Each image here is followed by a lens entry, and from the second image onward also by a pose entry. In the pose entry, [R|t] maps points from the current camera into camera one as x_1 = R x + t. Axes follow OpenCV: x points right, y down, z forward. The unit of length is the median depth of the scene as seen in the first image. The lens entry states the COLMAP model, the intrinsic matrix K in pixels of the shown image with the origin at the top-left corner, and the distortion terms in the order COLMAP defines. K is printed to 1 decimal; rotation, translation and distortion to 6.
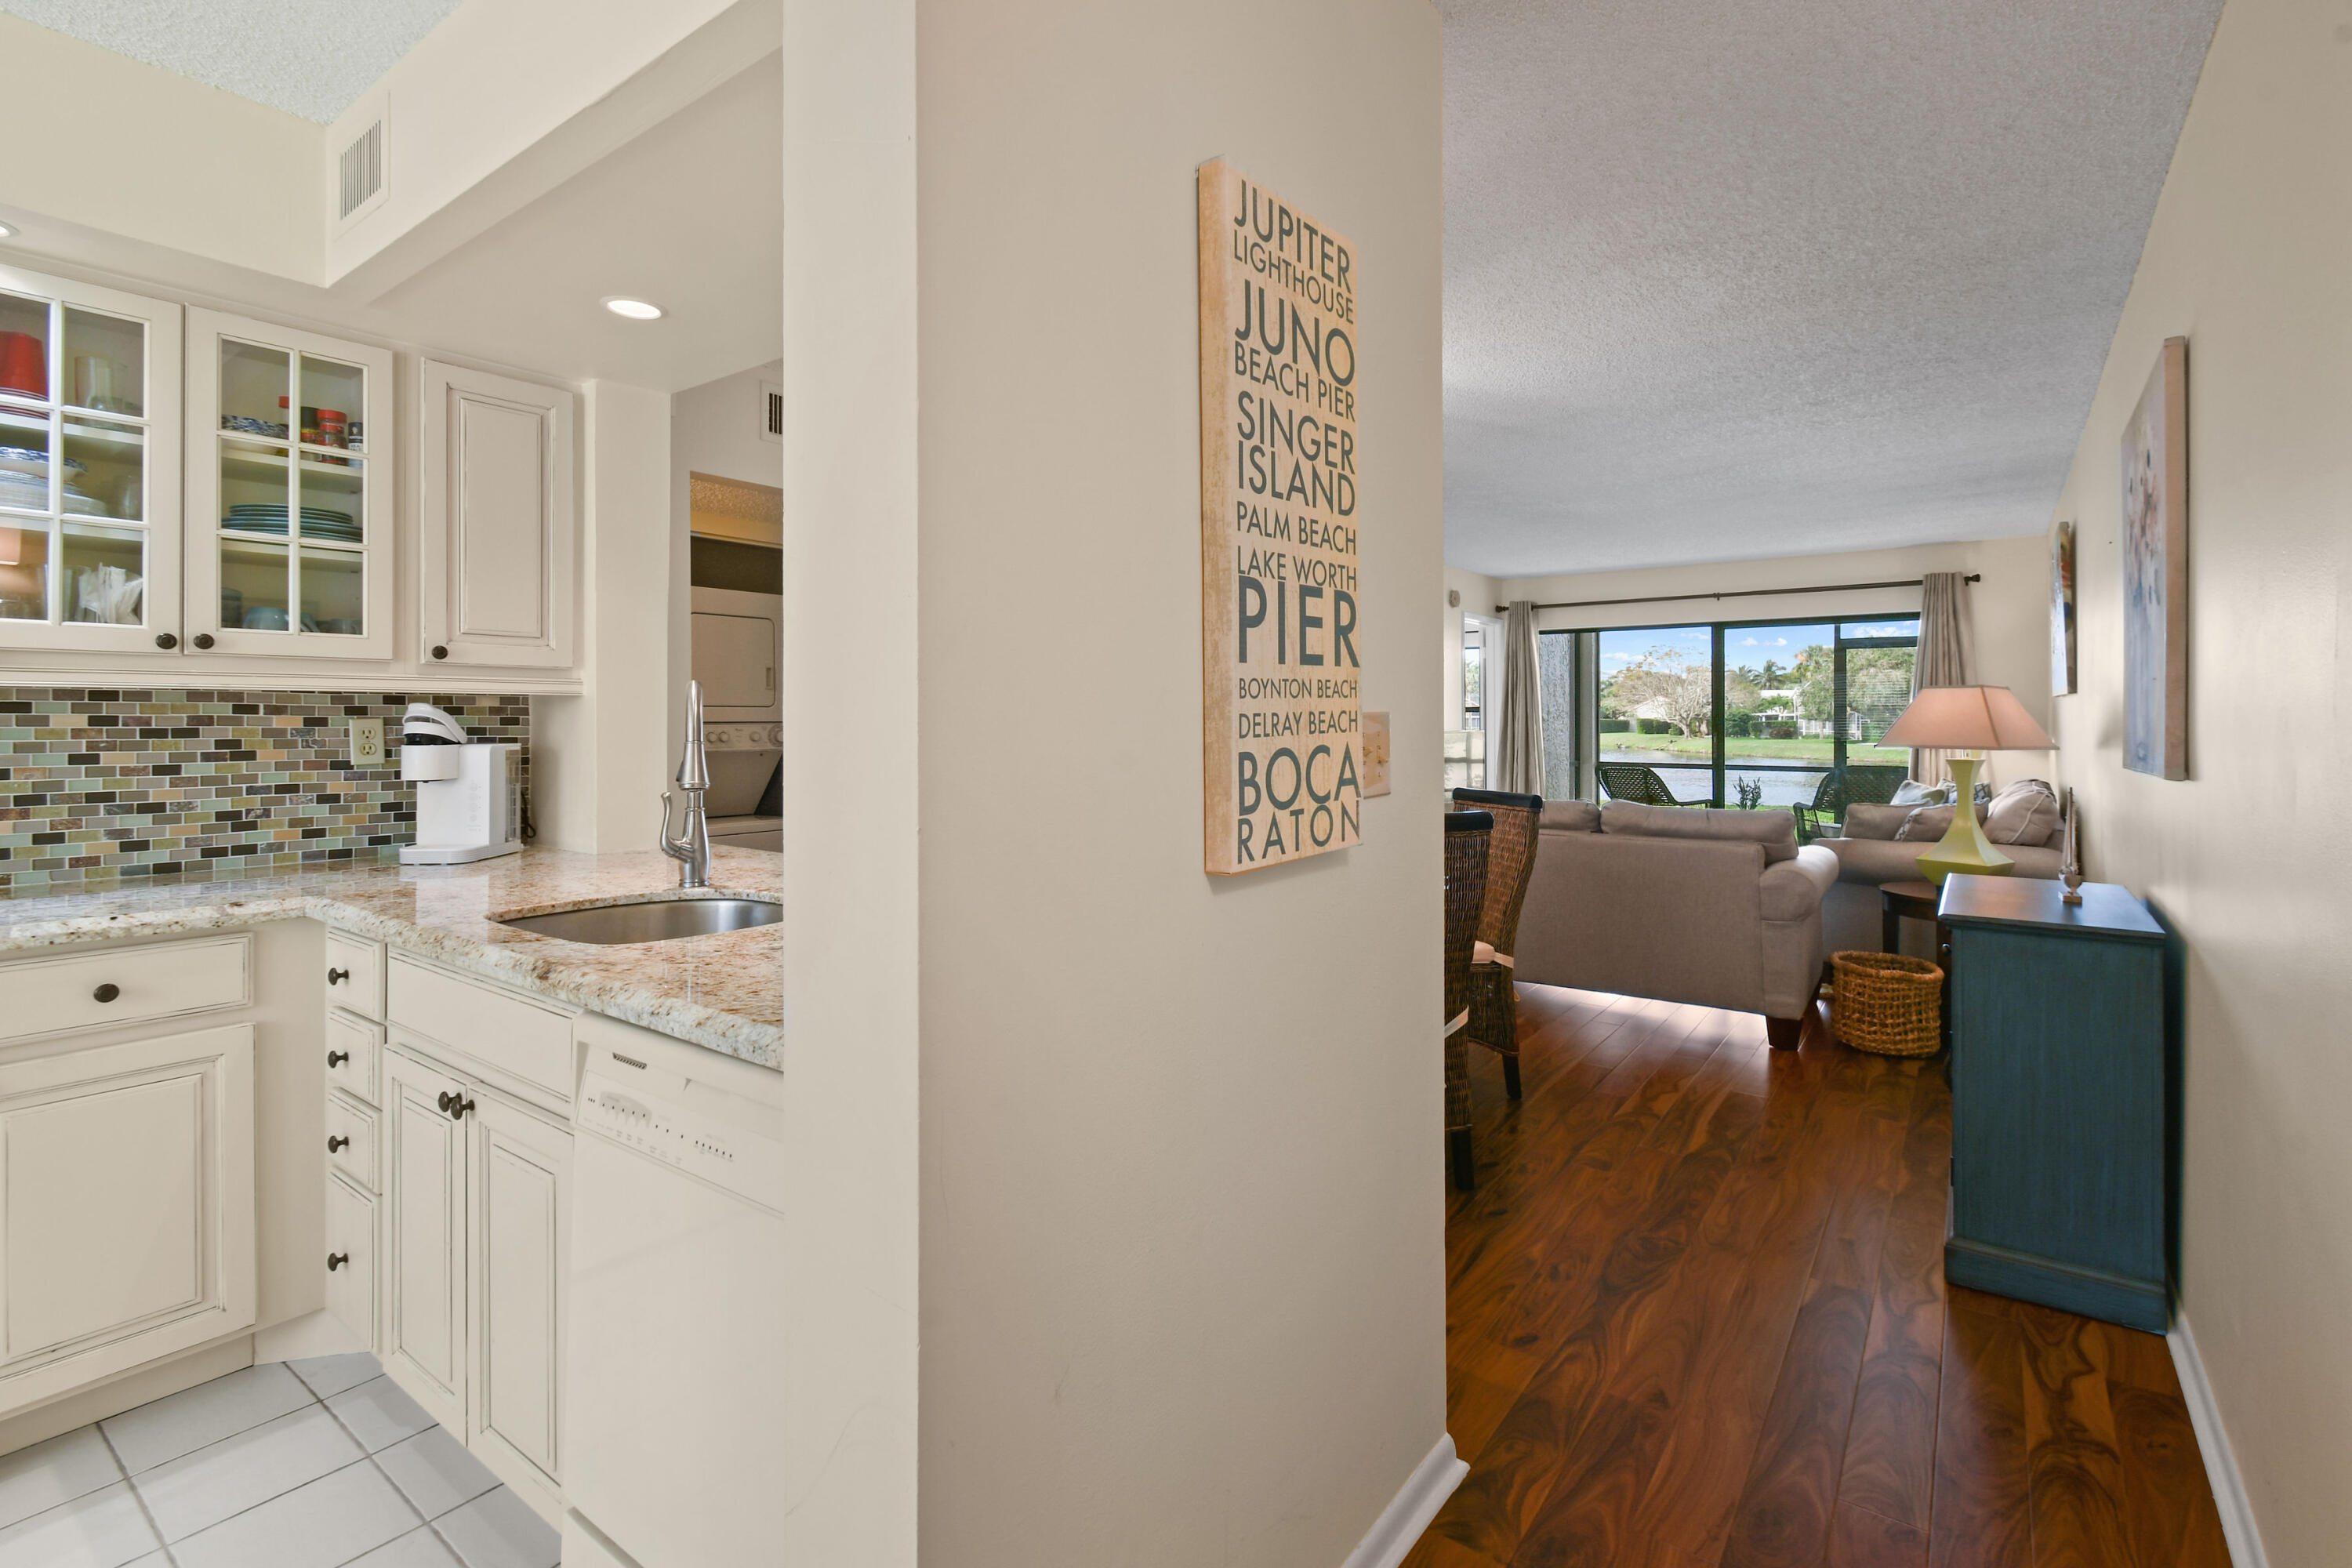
lens RADIAL K [[1076.5, 0, 1208.9], [0, 1076.5, 697.1], [0, 0, 1]] dist [0.000405, 0.000277]
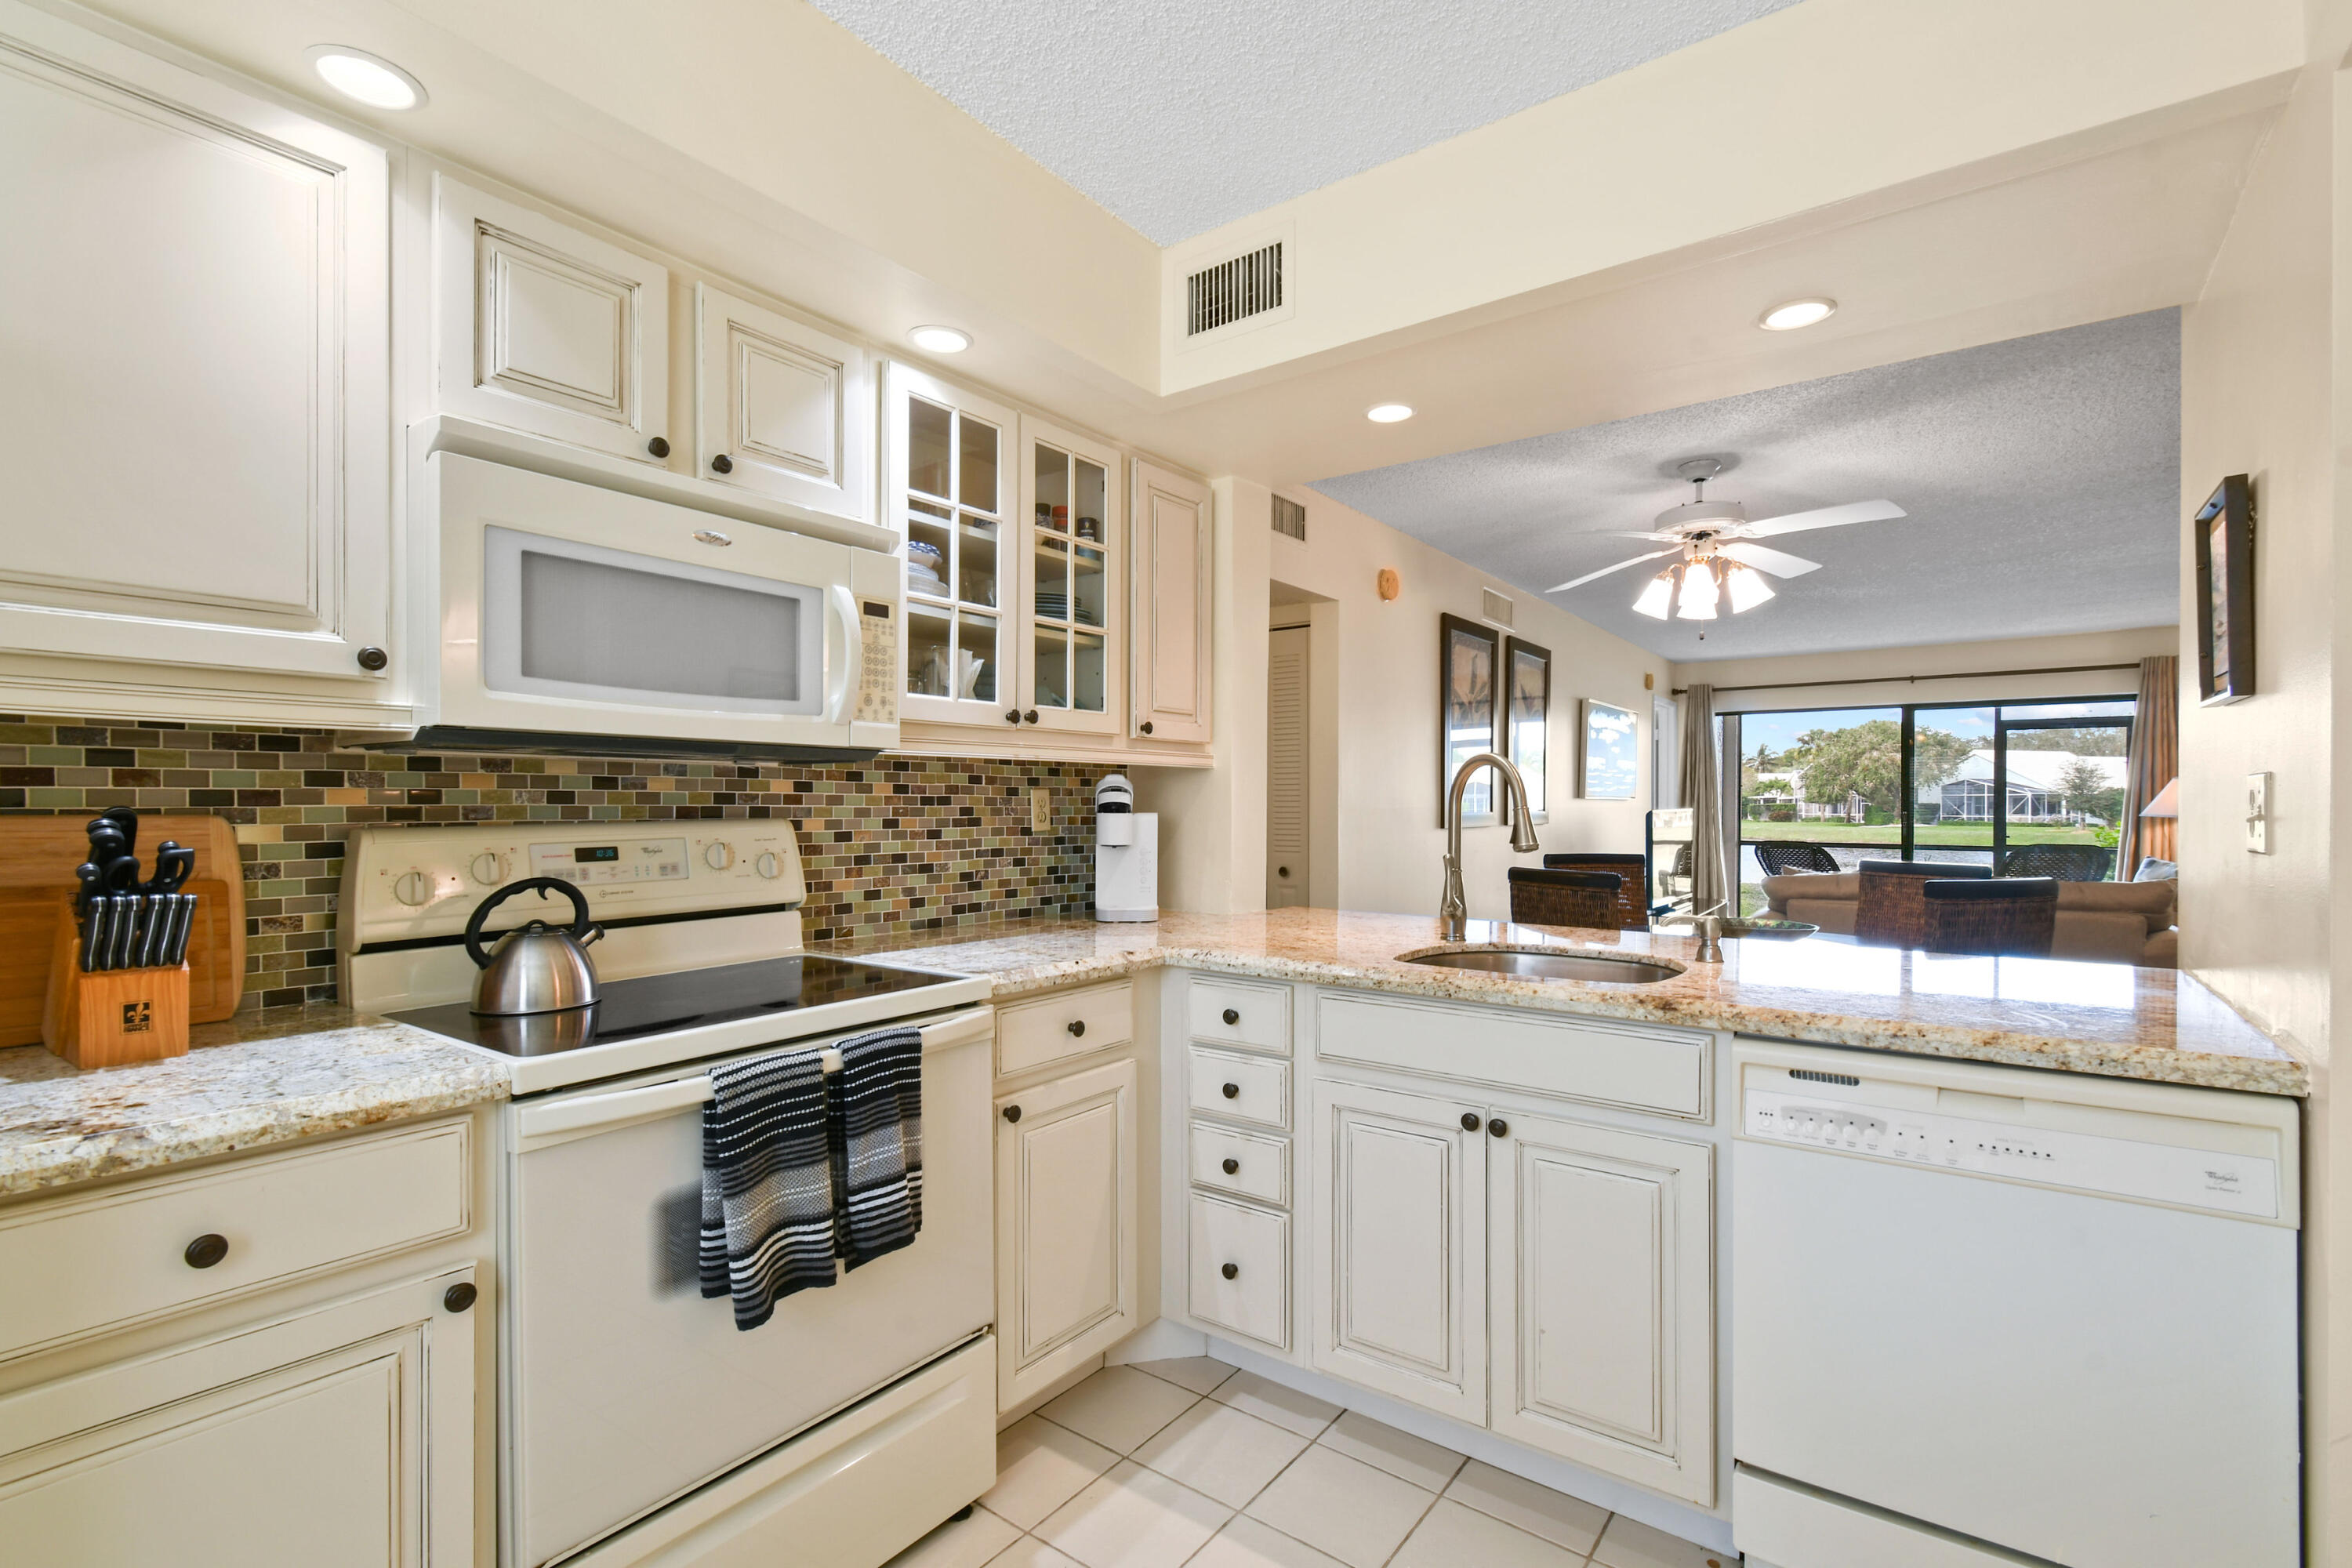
lens RADIAL K [[1060.7, 0, 1176.0], [0, 1060.7, 784.0], [0, 0, 1]] dist [-0.000116, 0.000045]
pose [[0.999823, 0.001068, -0.018771, -0.681095], [-0.001000, 0.999993, 0.003657, 0.011754], [0.018775, -0.003638, 0.999817, -0.078447]]
